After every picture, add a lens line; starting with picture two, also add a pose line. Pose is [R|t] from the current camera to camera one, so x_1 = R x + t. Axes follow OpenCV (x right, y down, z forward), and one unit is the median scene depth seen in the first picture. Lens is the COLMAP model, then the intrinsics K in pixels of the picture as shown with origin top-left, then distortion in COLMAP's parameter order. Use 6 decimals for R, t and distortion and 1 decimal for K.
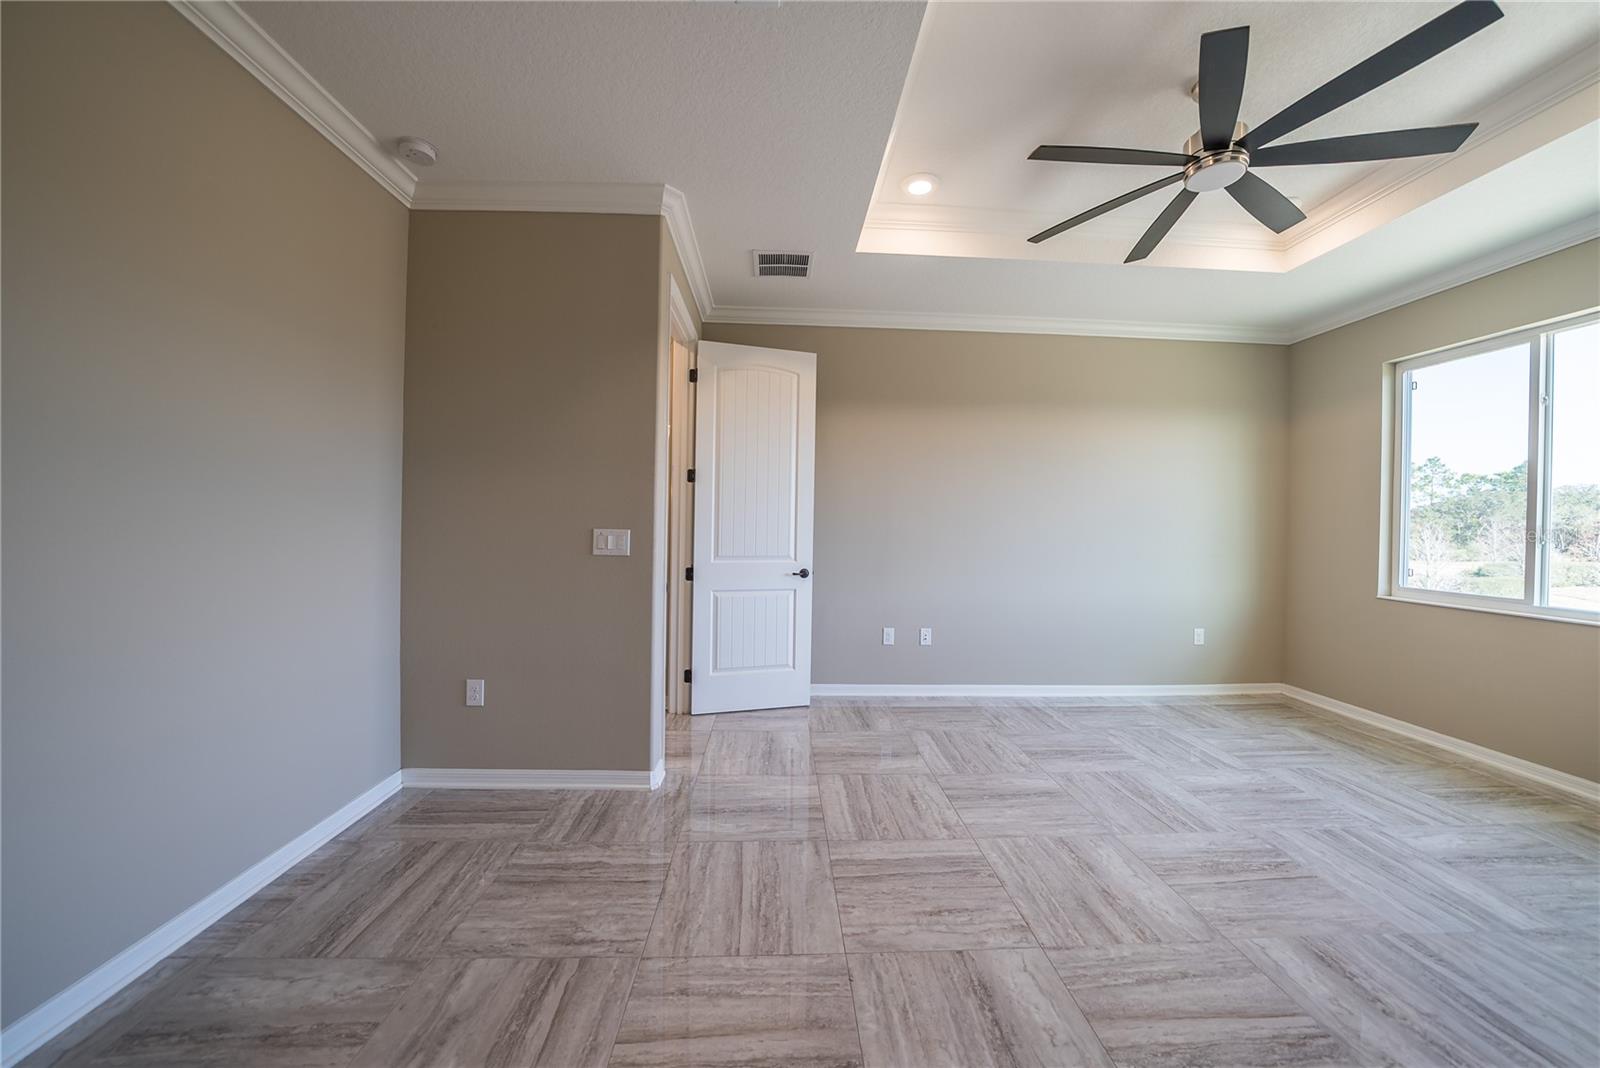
lens RADIAL K [[563.3, 0, 808.4], [0, 563.3, 521.2], [0, 0, 1]] dist [-0.025006, 0.003774]
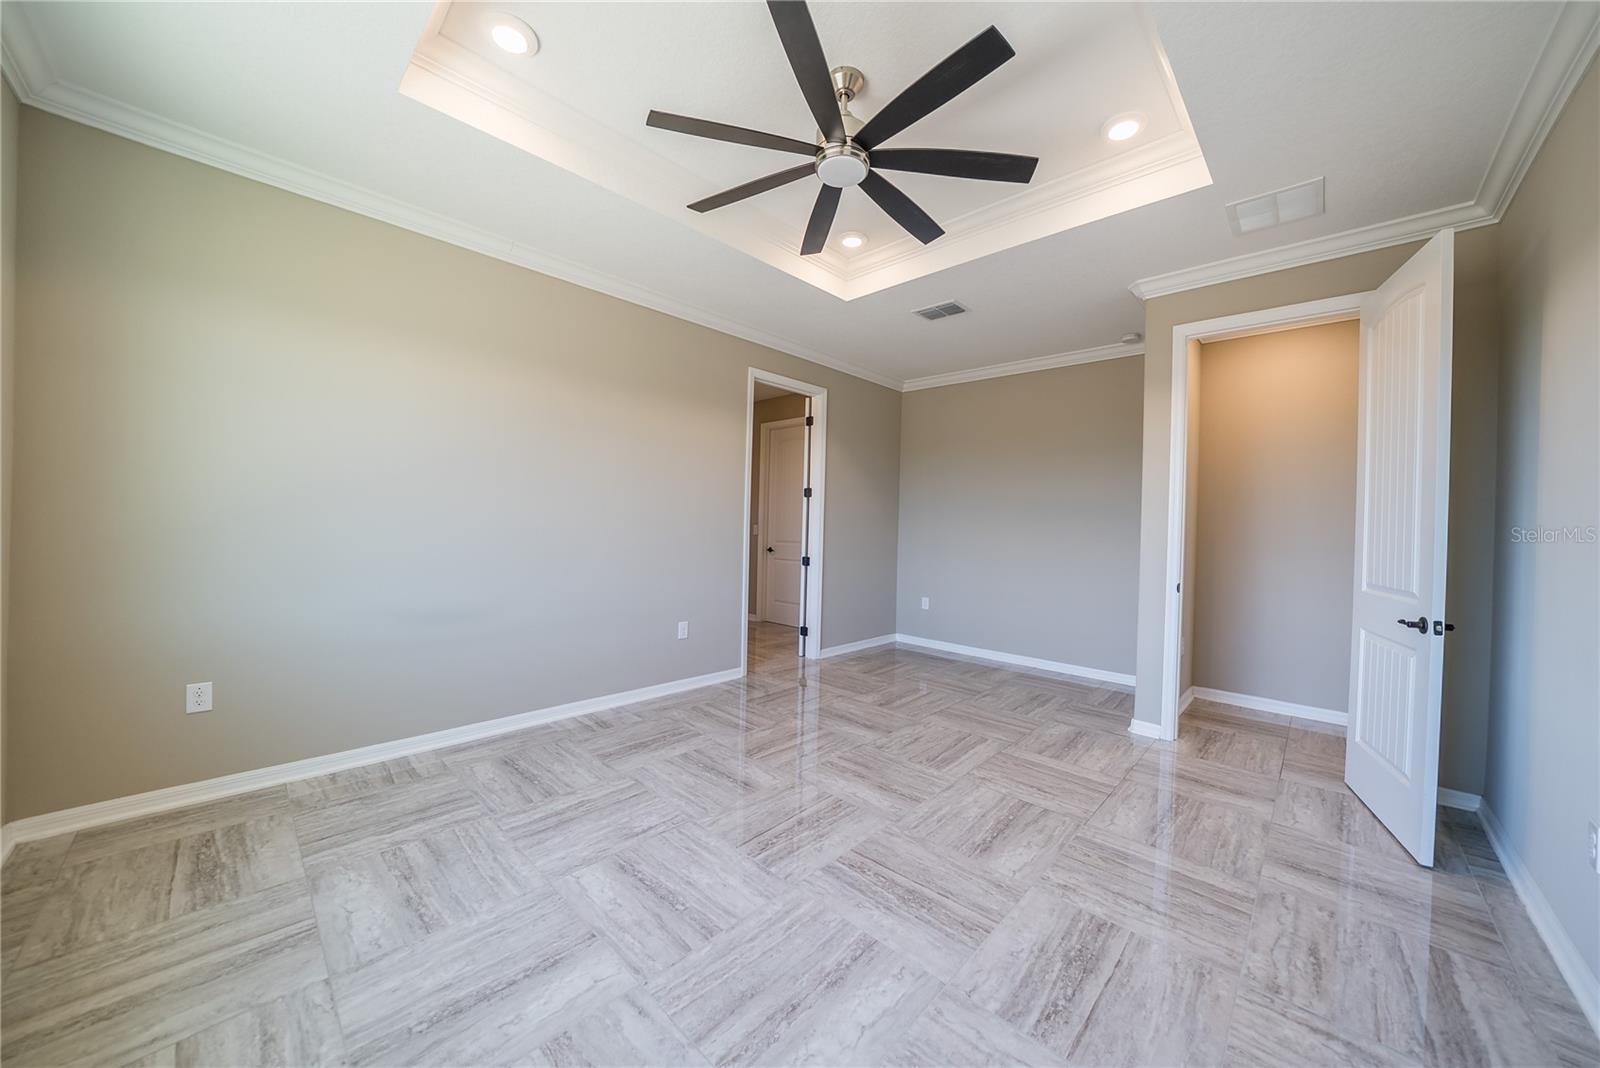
lens RADIAL K [[563.3, 0, 806.1], [0, 563.3, 529.2], [0, 0, 1]] dist [-0.025006, 0.003774]
pose [[-0.725747, -0.028747, -0.687361, 1.337003], [-0.036357, 0.999333, -0.003406, 0.032190], [0.687001, 0.022518, -0.726308, 1.566376]]
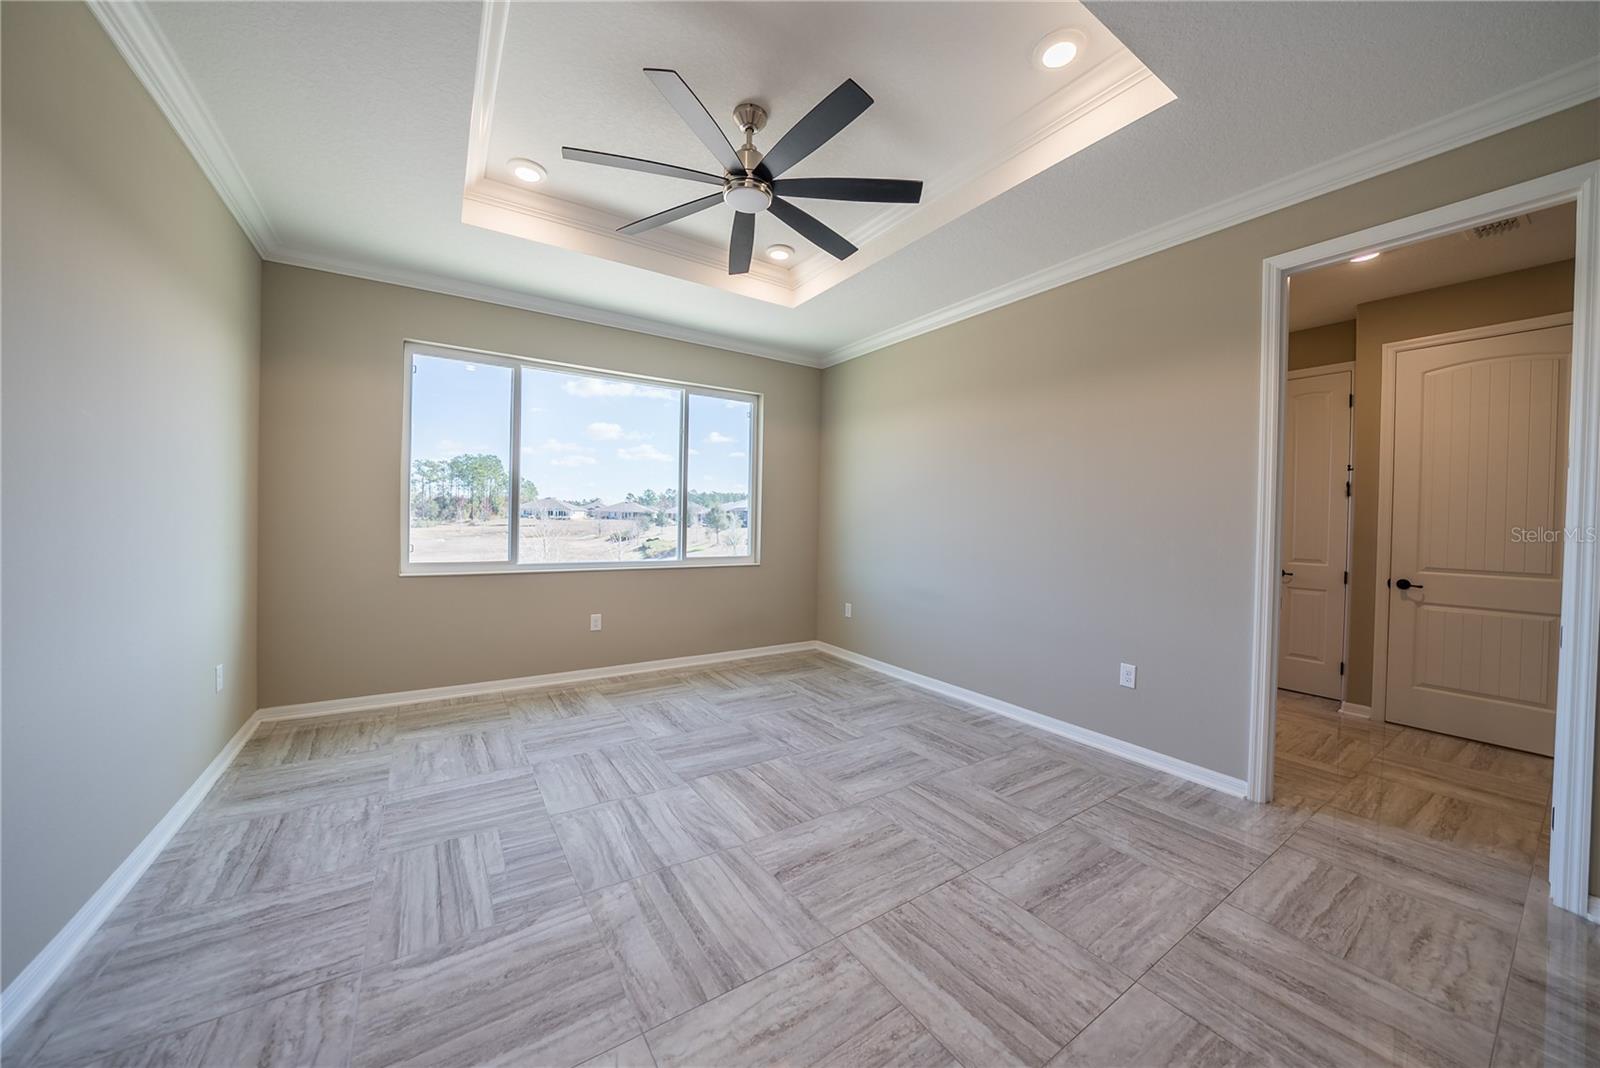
lens RADIAL K [[563.3, 0, 805.7], [0, 563.3, 522.4], [0, 0, 1]] dist [-0.025006, 0.003774]
pose [[-0.511949, -0.034732, 0.858314, -0.289006], [-0.031957, 0.999261, 0.021375, -0.002886], [-0.858421, -0.016486, -0.512680, 1.351761]]
